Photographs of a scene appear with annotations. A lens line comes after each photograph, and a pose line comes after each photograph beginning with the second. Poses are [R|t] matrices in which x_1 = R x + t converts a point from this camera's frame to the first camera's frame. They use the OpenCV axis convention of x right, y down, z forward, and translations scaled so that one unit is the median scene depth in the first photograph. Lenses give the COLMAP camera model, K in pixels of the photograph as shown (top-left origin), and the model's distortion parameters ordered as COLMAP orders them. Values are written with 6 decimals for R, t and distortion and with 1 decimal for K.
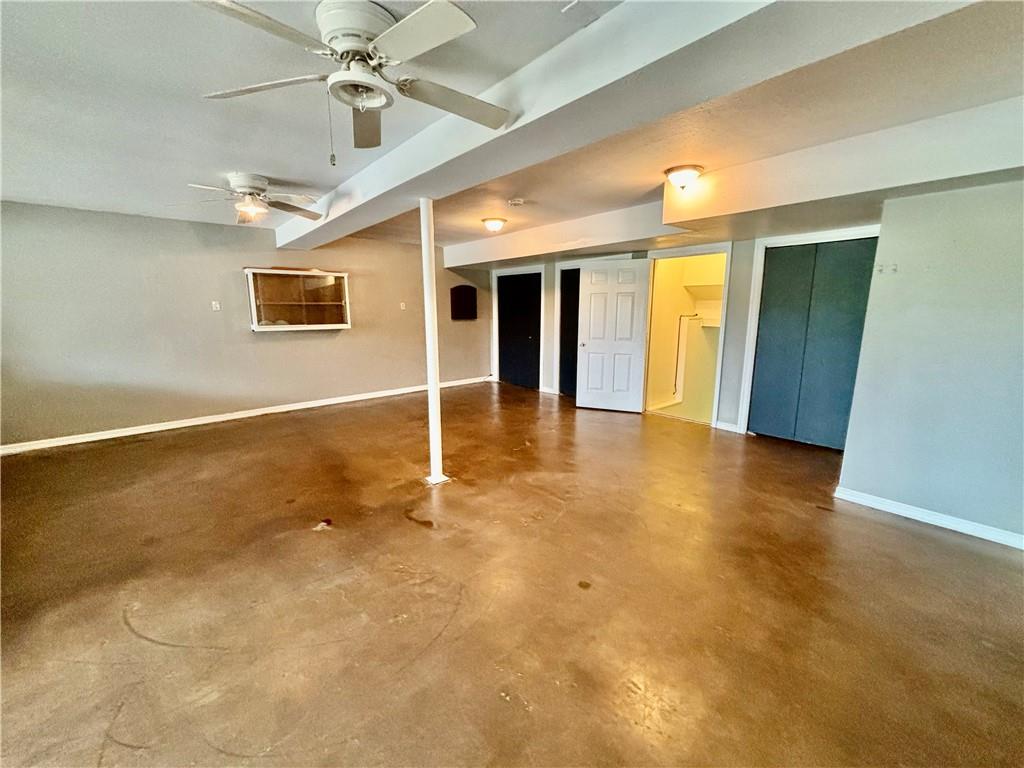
lens RADIAL K [[412.3, 0, 513.5], [0, 412.3, 382.7], [0, 0, 1]] dist [0.000463, -0.000230]
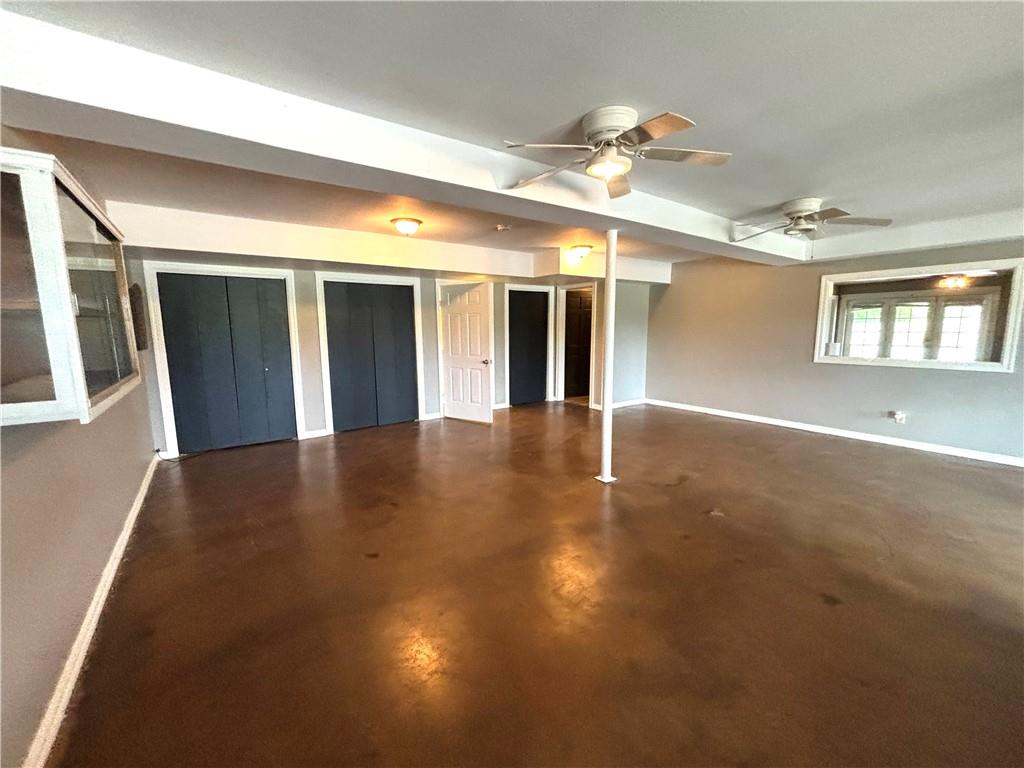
lens RADIAL K [[412.3, 0, 513.7], [0, 412.3, 386.5], [0, 0, 1]] dist [0.000463, -0.000230]
pose [[0.078751, -0.137144, 0.987416, -1.038731], [0.183768, 0.975514, 0.120835, -0.151604], [-0.979810, 0.171939, 0.102025, 0.899581]]
